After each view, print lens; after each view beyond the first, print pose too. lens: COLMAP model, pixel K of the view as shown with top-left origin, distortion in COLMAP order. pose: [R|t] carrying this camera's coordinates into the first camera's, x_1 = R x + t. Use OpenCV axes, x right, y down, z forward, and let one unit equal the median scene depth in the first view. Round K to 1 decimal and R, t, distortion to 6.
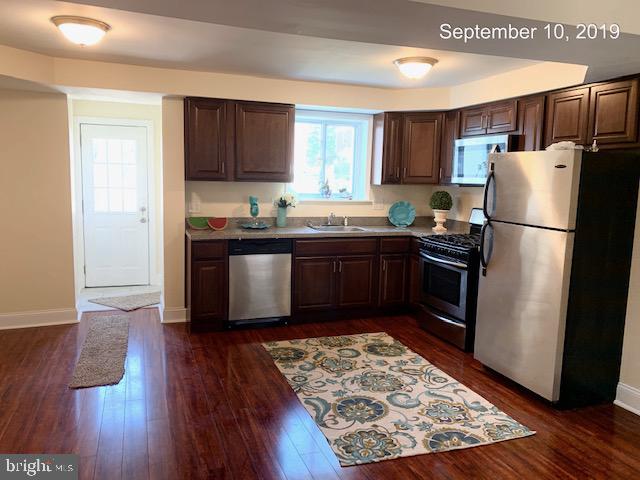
lens RADIAL K [[495.7, 0, 317.8], [0, 495.7, 241.7], [0, 0, 1]] dist [0.051177, -0.068478]
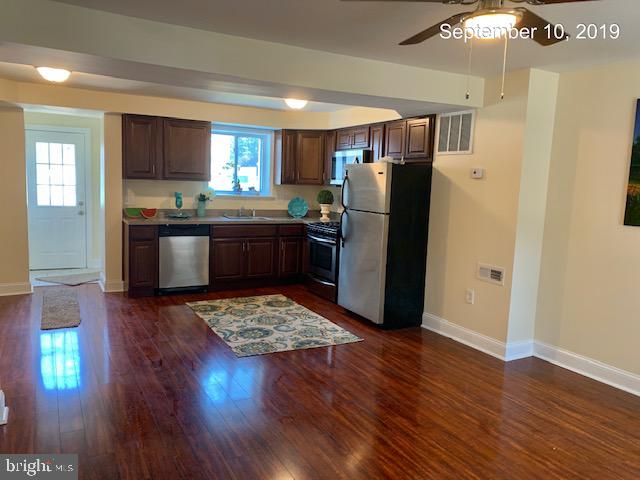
lens RADIAL K [[495.7, 0, 321.8], [0, 495.7, 245.2], [0, 0, 1]] dist [0.051177, -0.068478]
pose [[0.988151, -0.007122, 0.153319, 0.044778], [0.006962, 0.999975, 0.001577, 0.054930], [-0.153326, -0.000491, 0.988175, -0.385785]]
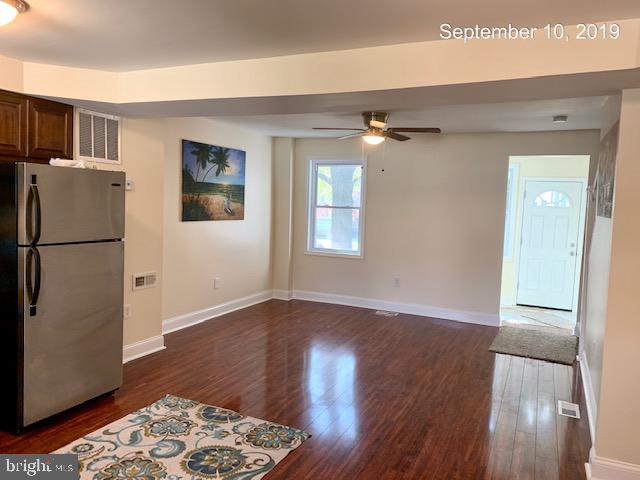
lens RADIAL K [[495.7, 0, 317.5], [0, 495.7, 236.0], [0, 0, 1]] dist [0.051177, -0.068478]
pose [[-0.710444, -0.099908, 0.696626, -0.487141], [0.040192, 0.982496, 0.181896, -0.167574], [-0.702605, 0.157226, -0.693993, 1.102609]]
